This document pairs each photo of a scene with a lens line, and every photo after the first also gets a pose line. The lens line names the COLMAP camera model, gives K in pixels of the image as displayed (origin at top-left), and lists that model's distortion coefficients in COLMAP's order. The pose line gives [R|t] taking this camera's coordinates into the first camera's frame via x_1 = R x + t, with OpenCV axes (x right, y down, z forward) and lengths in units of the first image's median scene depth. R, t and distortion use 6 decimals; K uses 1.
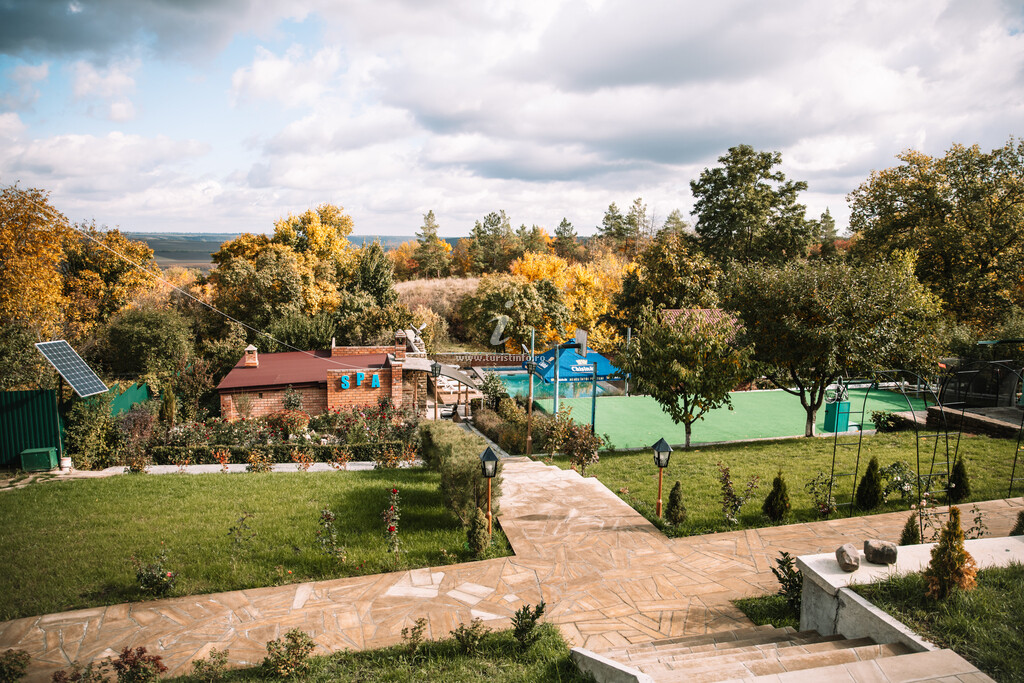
lens RADIAL K [[710.0, 0, 508.1], [0, 710.0, 331.1], [0, 0, 1]] dist [-0.094530, 0.042427]
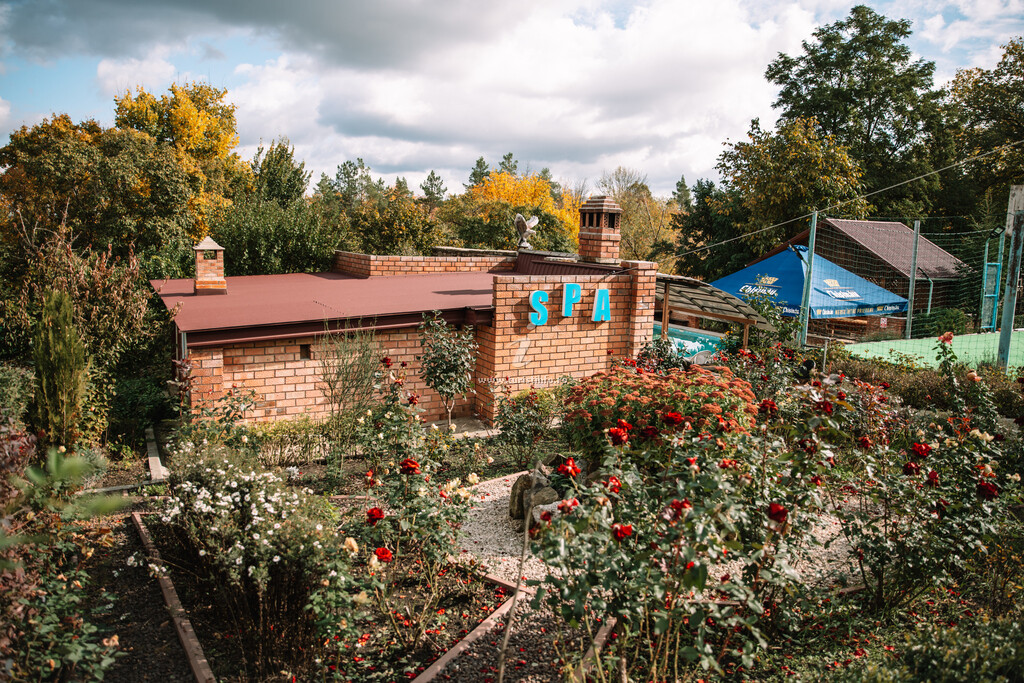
lens RADIAL K [[710.0, 0, 519.4], [0, 710.0, 339.9], [0, 0, 1]] dist [-0.094530, 0.042427]
pose [[0.954728, -0.028909, 0.296071, -0.225029], [0.018948, 0.999156, 0.036459, 0.047598], [-0.296875, -0.029198, 0.954470, 0.403153]]
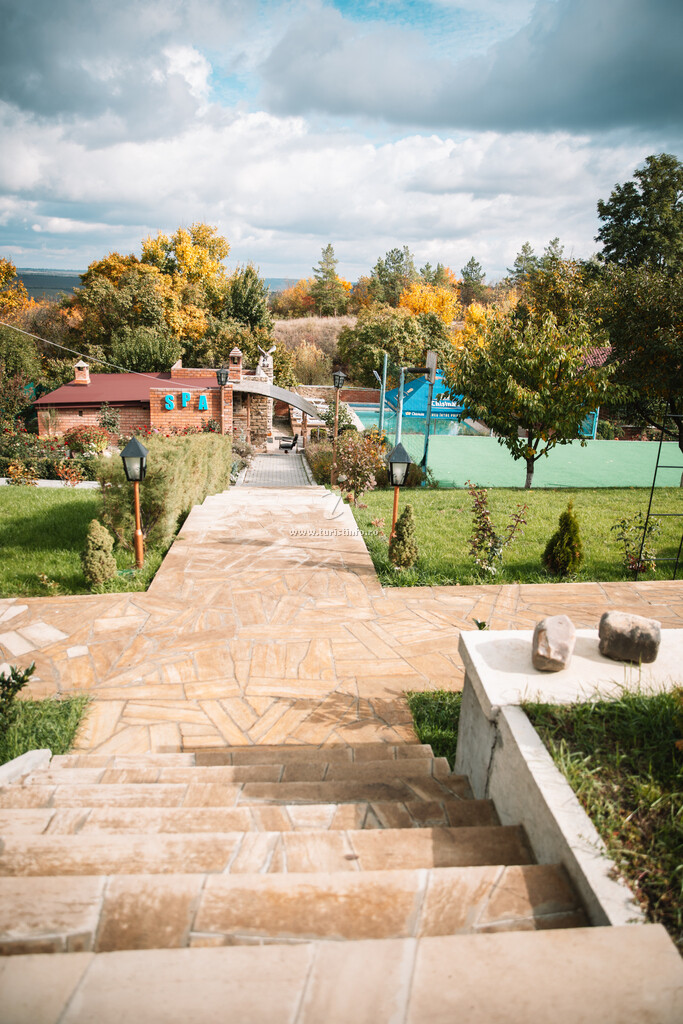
lens RADIAL K [[710.0, 0, 339.4], [0, 710.0, 501.9], [0, 0, 1]] dist [-0.094530, 0.042427]
pose [[0.992962, 0.061349, -0.101302, 0.054057], [-0.043388, 0.984345, 0.170831, 0.021475], [0.110196, -0.165233, 0.980079, 0.072586]]
